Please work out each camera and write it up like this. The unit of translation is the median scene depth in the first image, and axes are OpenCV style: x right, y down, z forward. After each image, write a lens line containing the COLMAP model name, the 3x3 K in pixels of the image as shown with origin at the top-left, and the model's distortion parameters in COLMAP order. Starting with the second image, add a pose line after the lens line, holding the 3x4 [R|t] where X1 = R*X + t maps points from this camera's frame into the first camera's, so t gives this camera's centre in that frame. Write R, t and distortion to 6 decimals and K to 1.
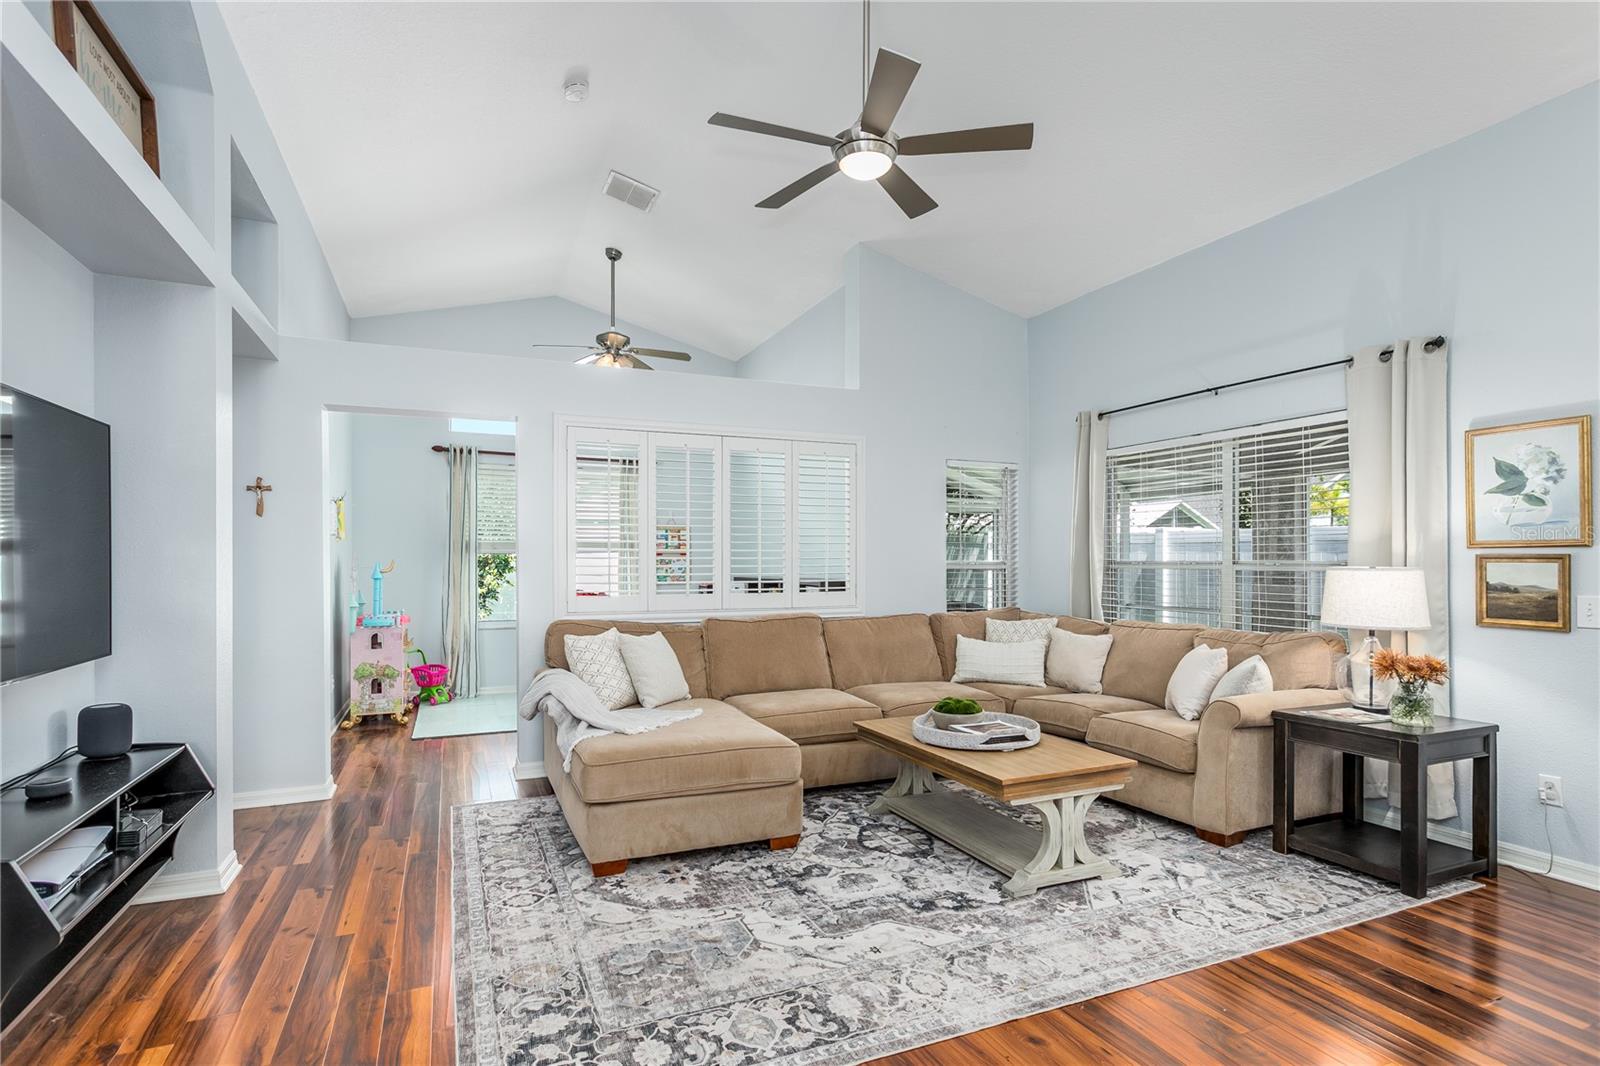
lens RADIAL K [[793.2, 0, 791.2], [0, 793.2, 565.5], [0, 0, 1]] dist [0.001221, 0.000554]
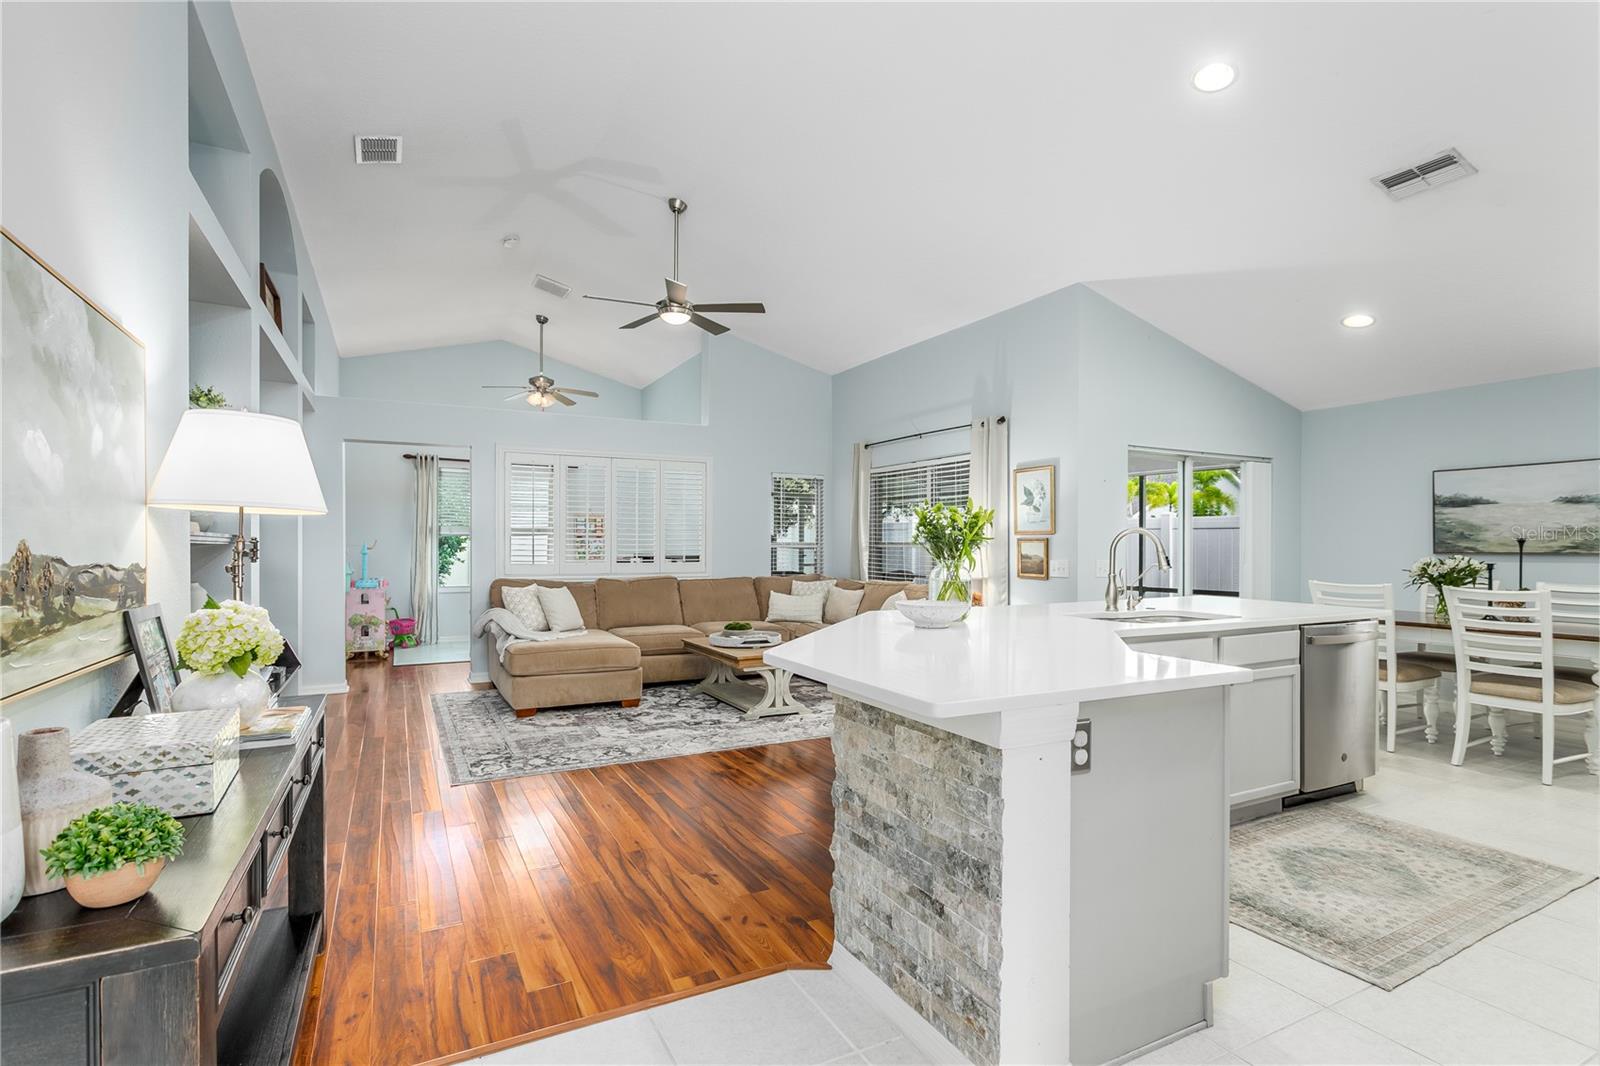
lens RADIAL K [[766.9, 0, 793.1], [0, 766.9, 547.7], [0, 0, 1]] dist [-0.000631, 0.000816]
pose [[0.997345, 0.003094, 0.072749, 0.232267], [-0.002993, 0.999994, -0.001493, 0.012203], [-0.072753, 0.001271, 0.997349, -0.725759]]
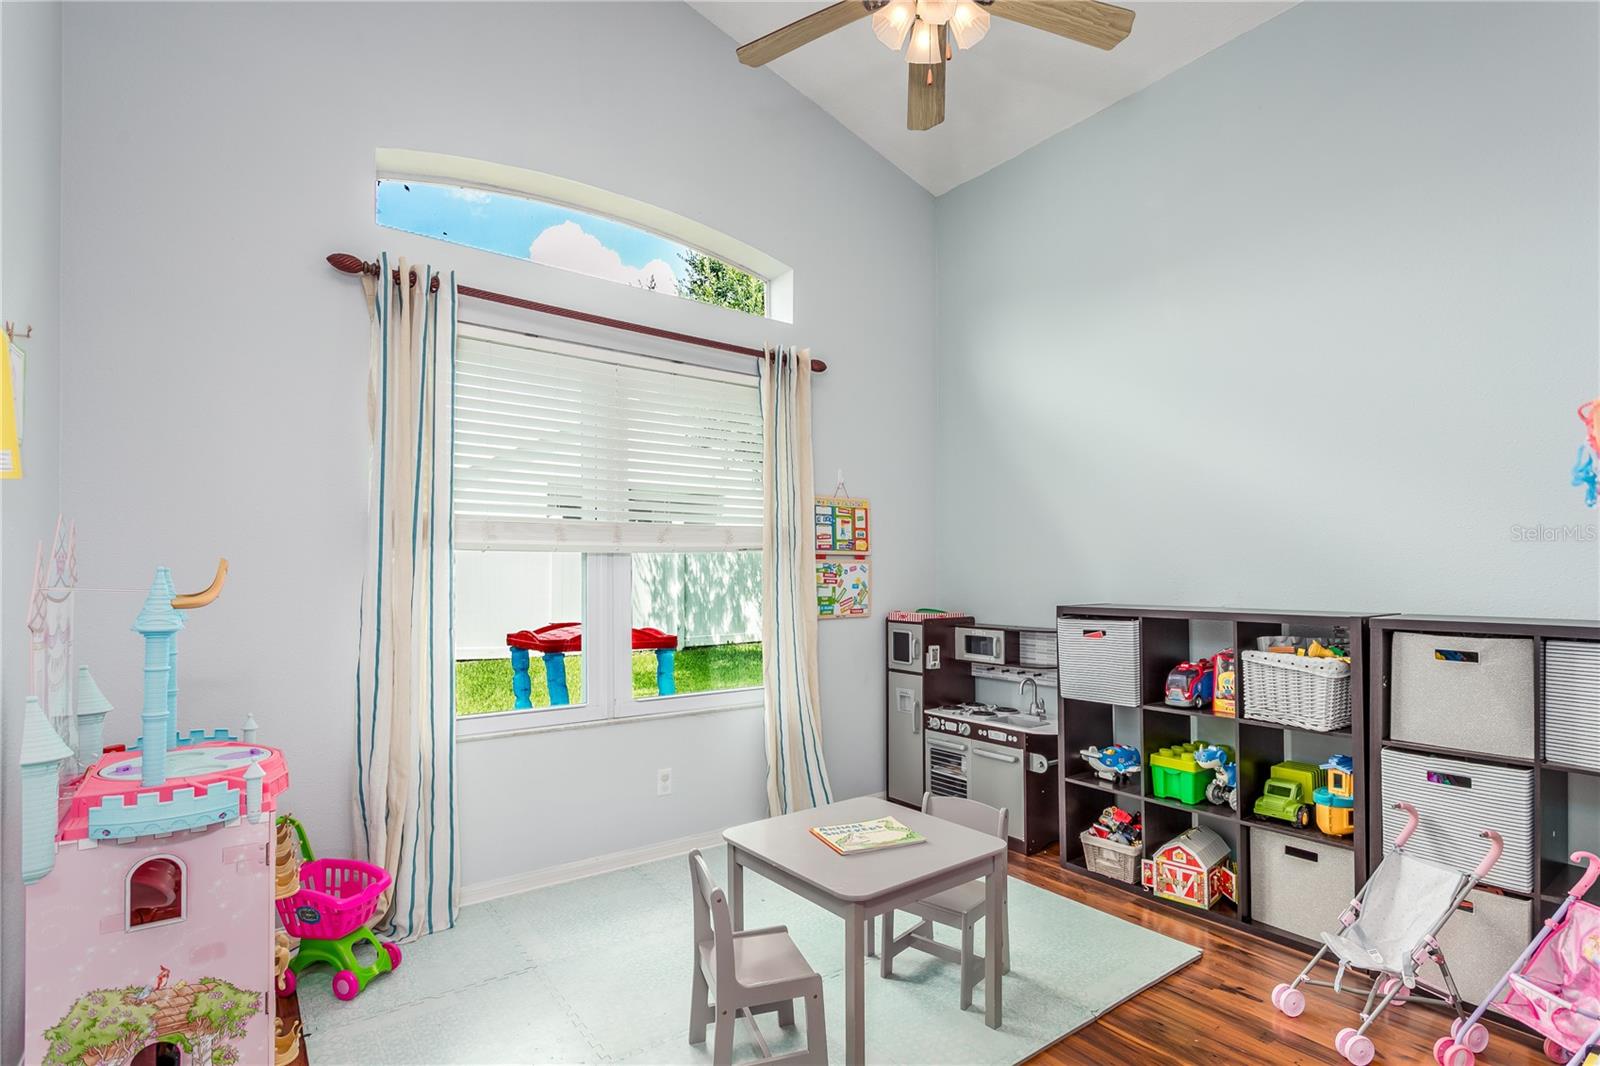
lens RADIAL K [[772.2, 0, 799.3], [0, 772.2, 569.6], [0, 0, 1]] dist [-0.000838, 0.000218]
pose [[0.974138, 0.004598, 0.225908, -0.719543], [-0.000477, 0.999833, -0.018294, 0.006218], [-0.225955, 0.017713, 0.973977, 1.353157]]
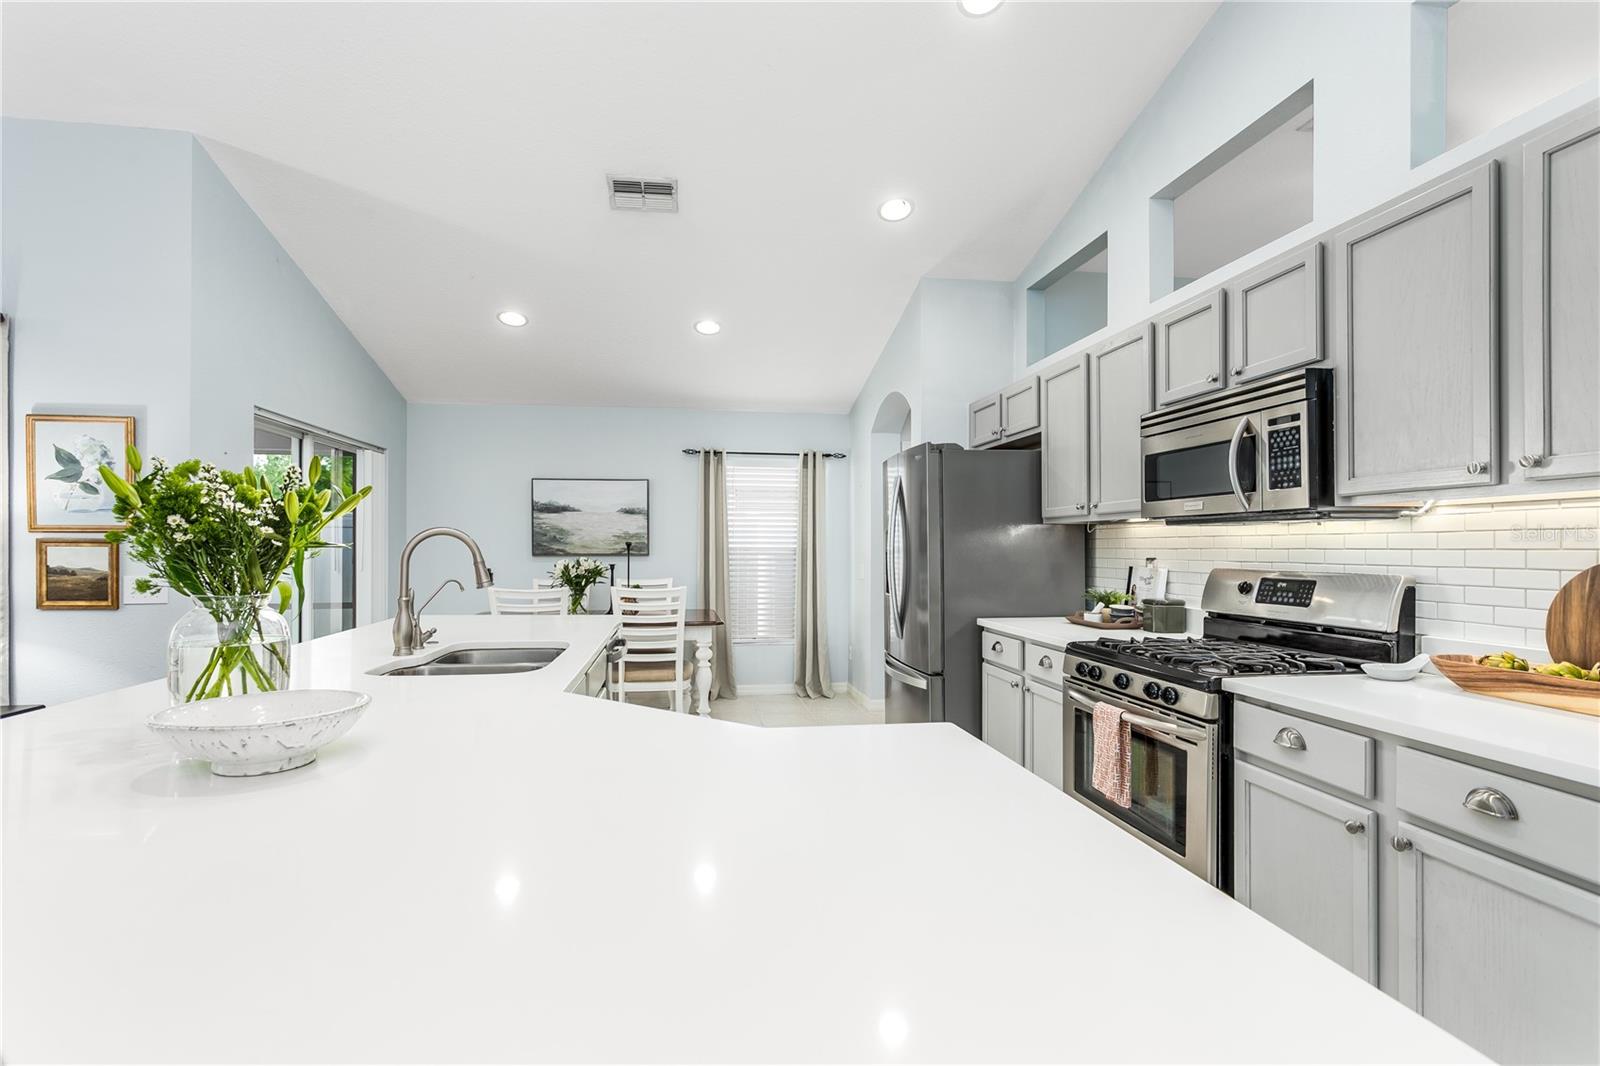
lens RADIAL K [[760.0, 0, 798.0], [0, 760.0, 541.3], [0, 0, 1]] dist [-0.000432, 0.000379]
pose [[0.247917, 0.006544, 0.968759, 0.173954], [0.004308, 0.999960, -0.007857, 0.001398], [-0.968772, 0.006121, 0.247879, -0.177461]]
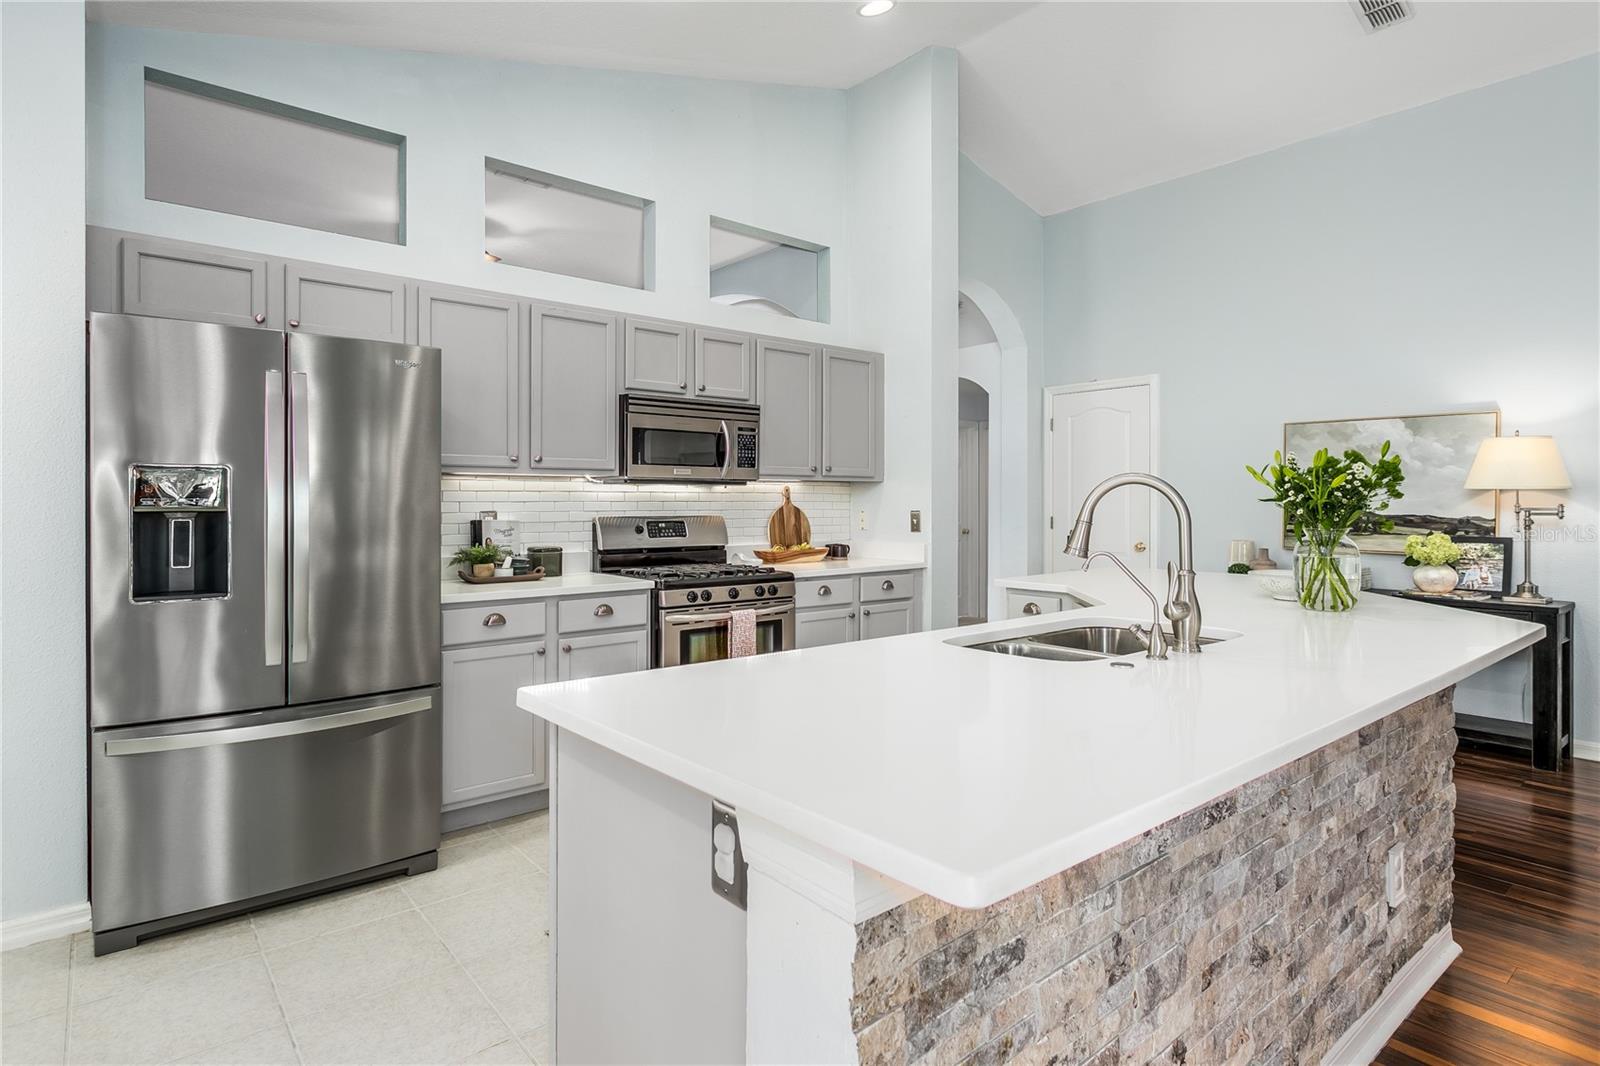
lens RADIAL K [[842.4, 0, 796.4], [0, 842.4, 502.5], [0, 0, 1]] dist [-0.000805, 0.000013]
pose [[-0.958810, 0.000157, -0.284049, 1.205165], [-0.001909, 0.999974, 0.006995, -0.003190], [0.284043, 0.007249, -0.958784, 0.846905]]
